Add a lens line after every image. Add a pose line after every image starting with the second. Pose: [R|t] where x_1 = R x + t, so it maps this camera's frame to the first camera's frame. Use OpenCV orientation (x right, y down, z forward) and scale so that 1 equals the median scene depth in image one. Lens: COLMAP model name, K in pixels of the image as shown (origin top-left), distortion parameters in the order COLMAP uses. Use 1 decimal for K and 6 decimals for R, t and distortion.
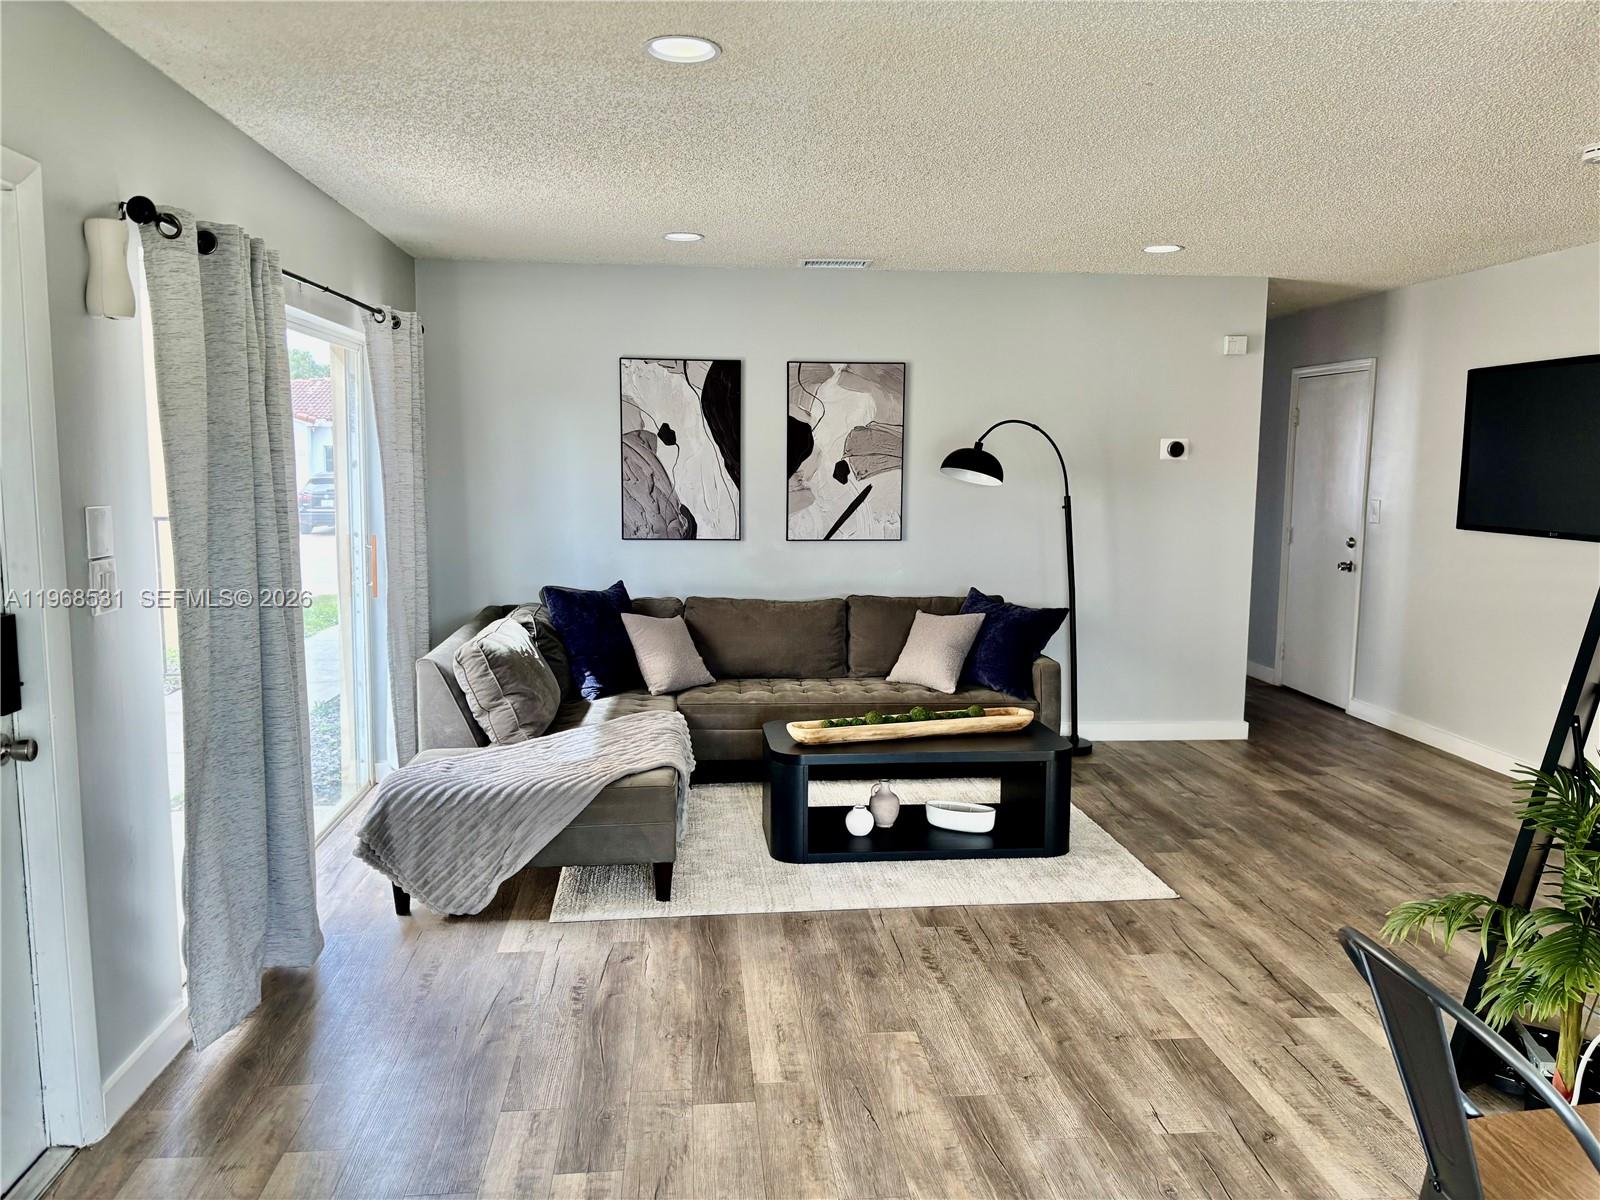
lens RADIAL K [[1213.6, 0, 806.2], [0, 1213.6, 613.5], [0, 0, 1]] dist [0.033556, -0.023324]
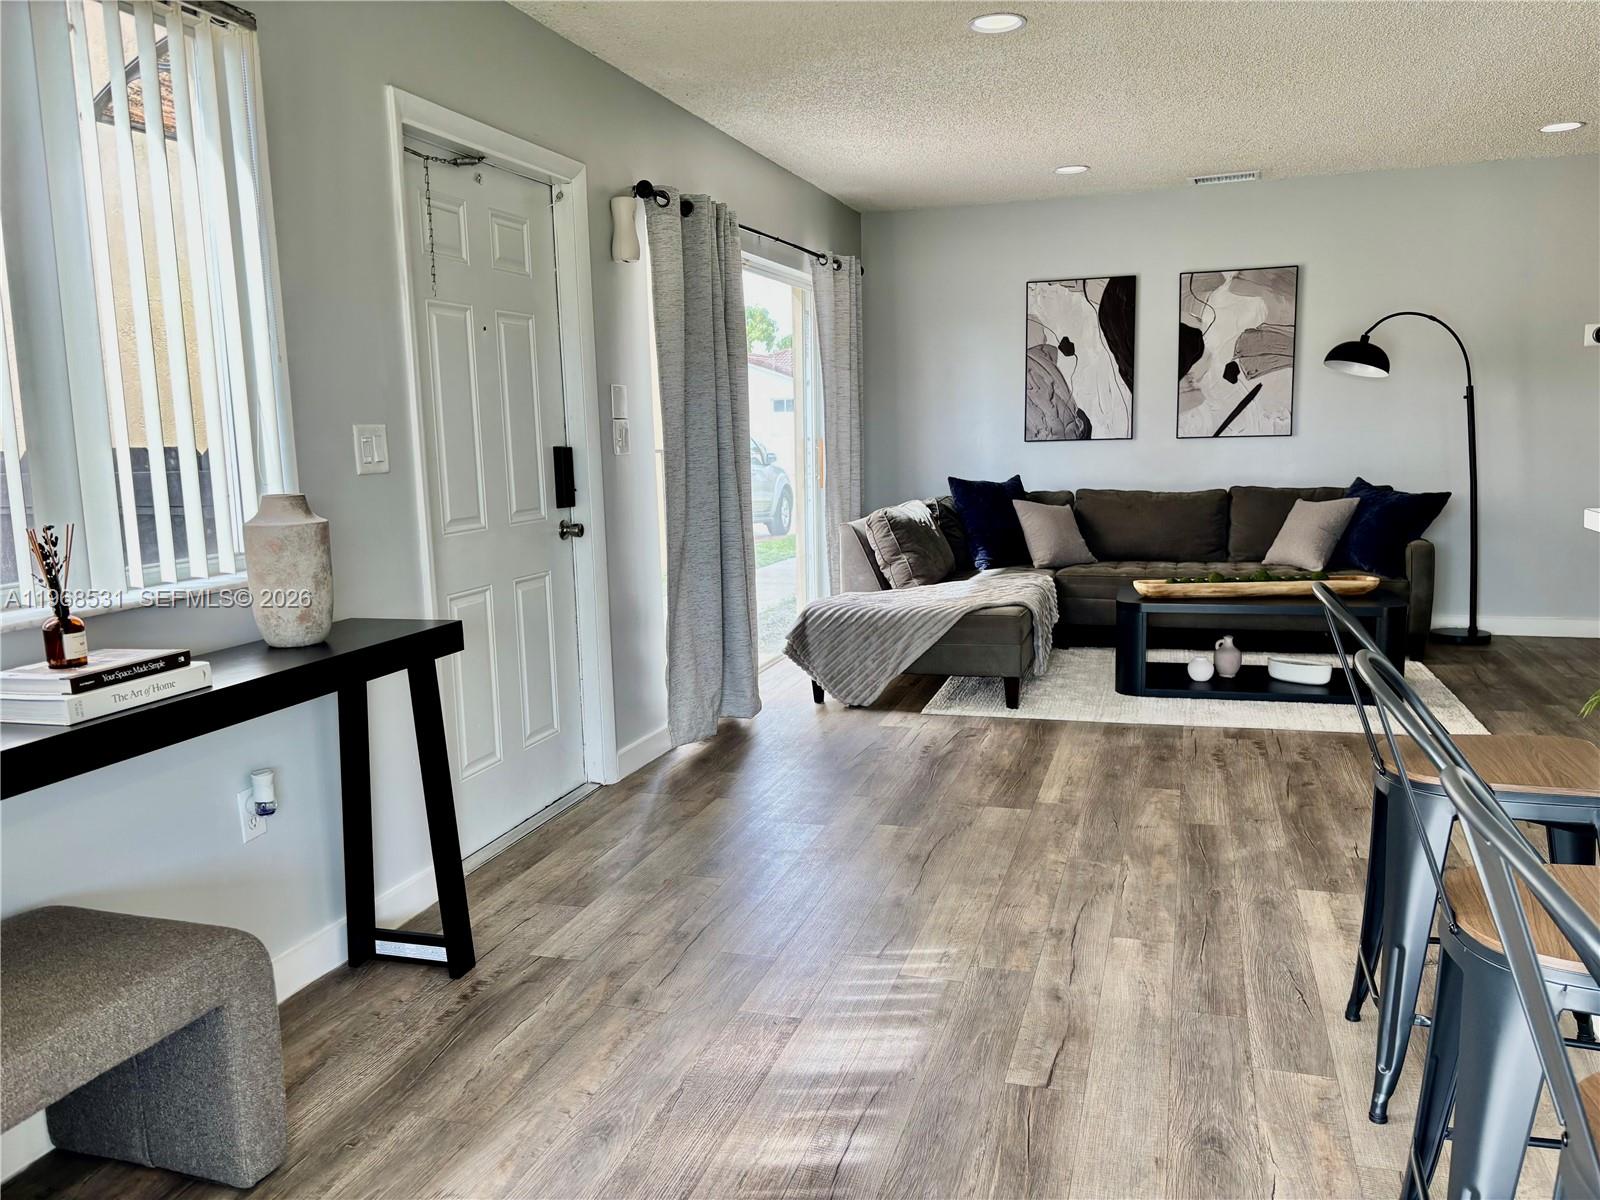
lens RADIAL K [[1213.6, 0, 798.0], [0, 1213.6, 610.6], [0, 0, 1]] dist [0.033556, -0.023324]
pose [[0.918847, 0.029064, -0.393541, 0.175825], [-0.015740, 0.999190, 0.037044, 0.096774], [0.394299, -0.027844, 0.918560, -0.240240]]
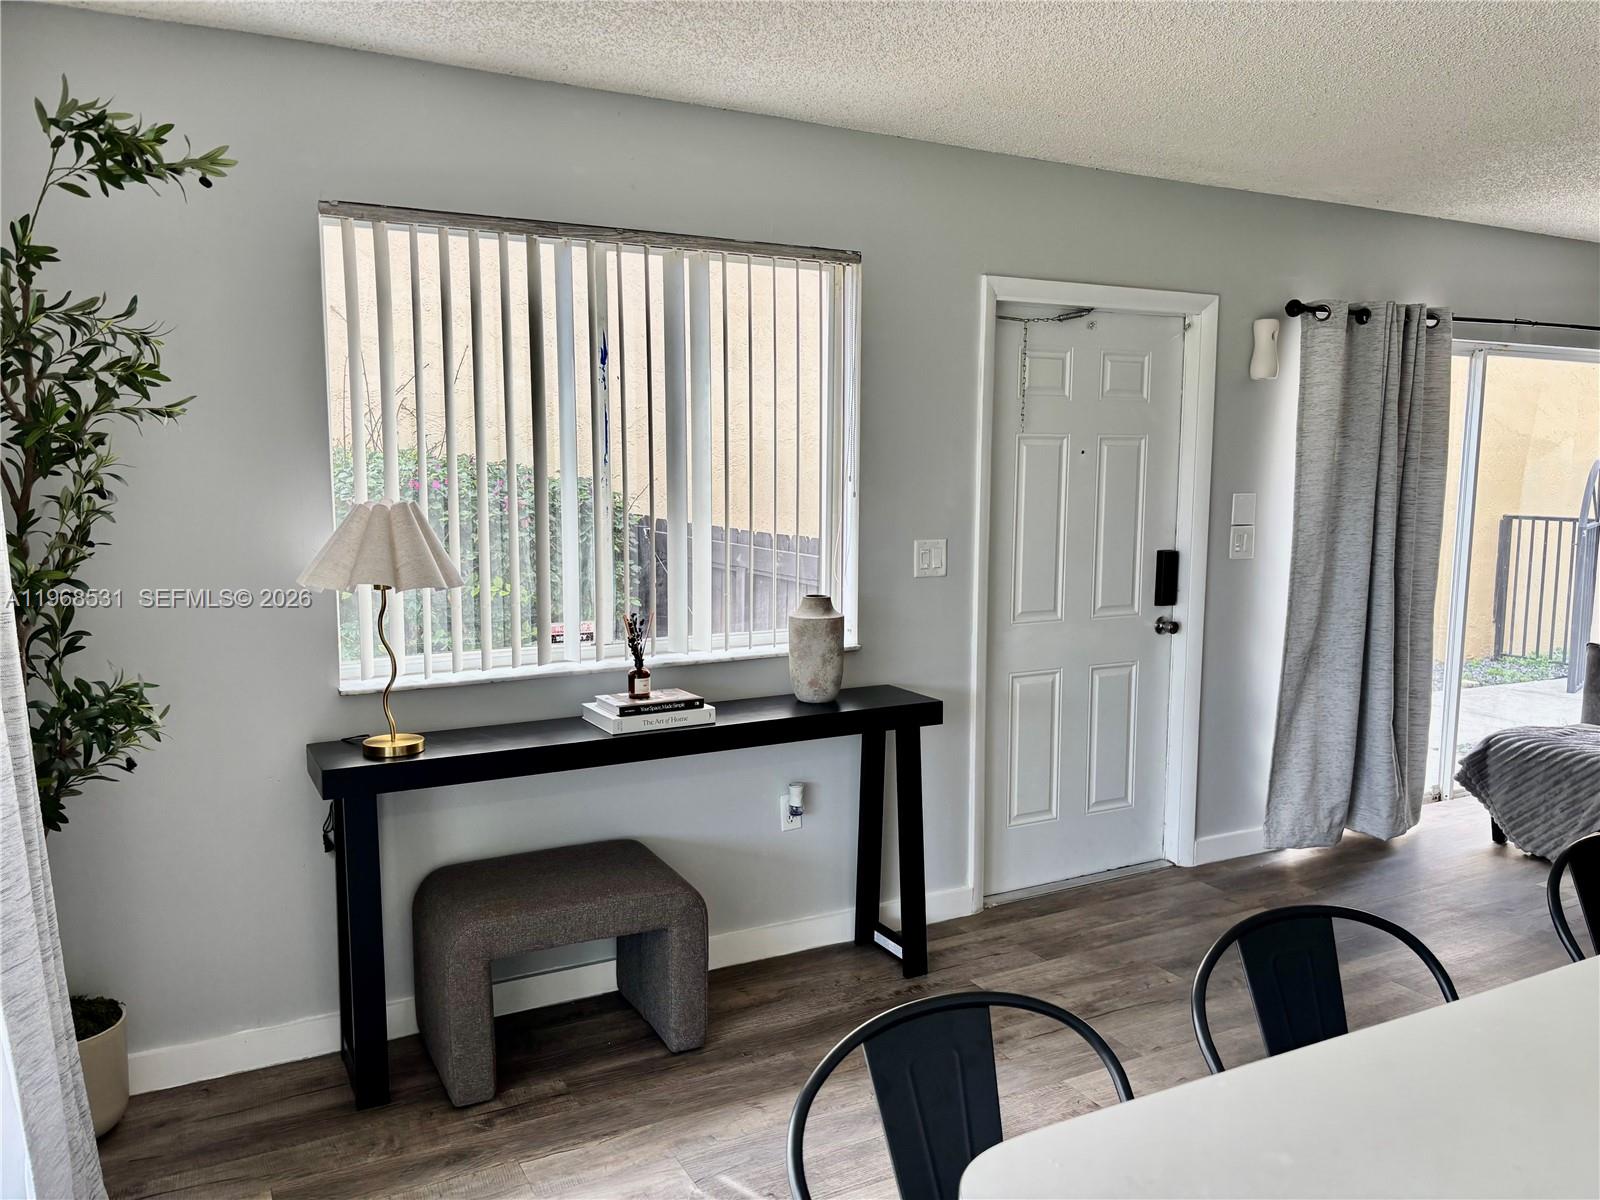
lens RADIAL K [[1213.6, 0, 807.4], [0, 1213.6, 600.1], [0, 0, 1]] dist [0.033556, -0.023324]
pose [[0.383760, 0.105468, -0.917390, 0.496305], [-0.115475, 0.991139, 0.065641, 0.009865], [0.916184, 0.080746, 0.392539, -0.117655]]
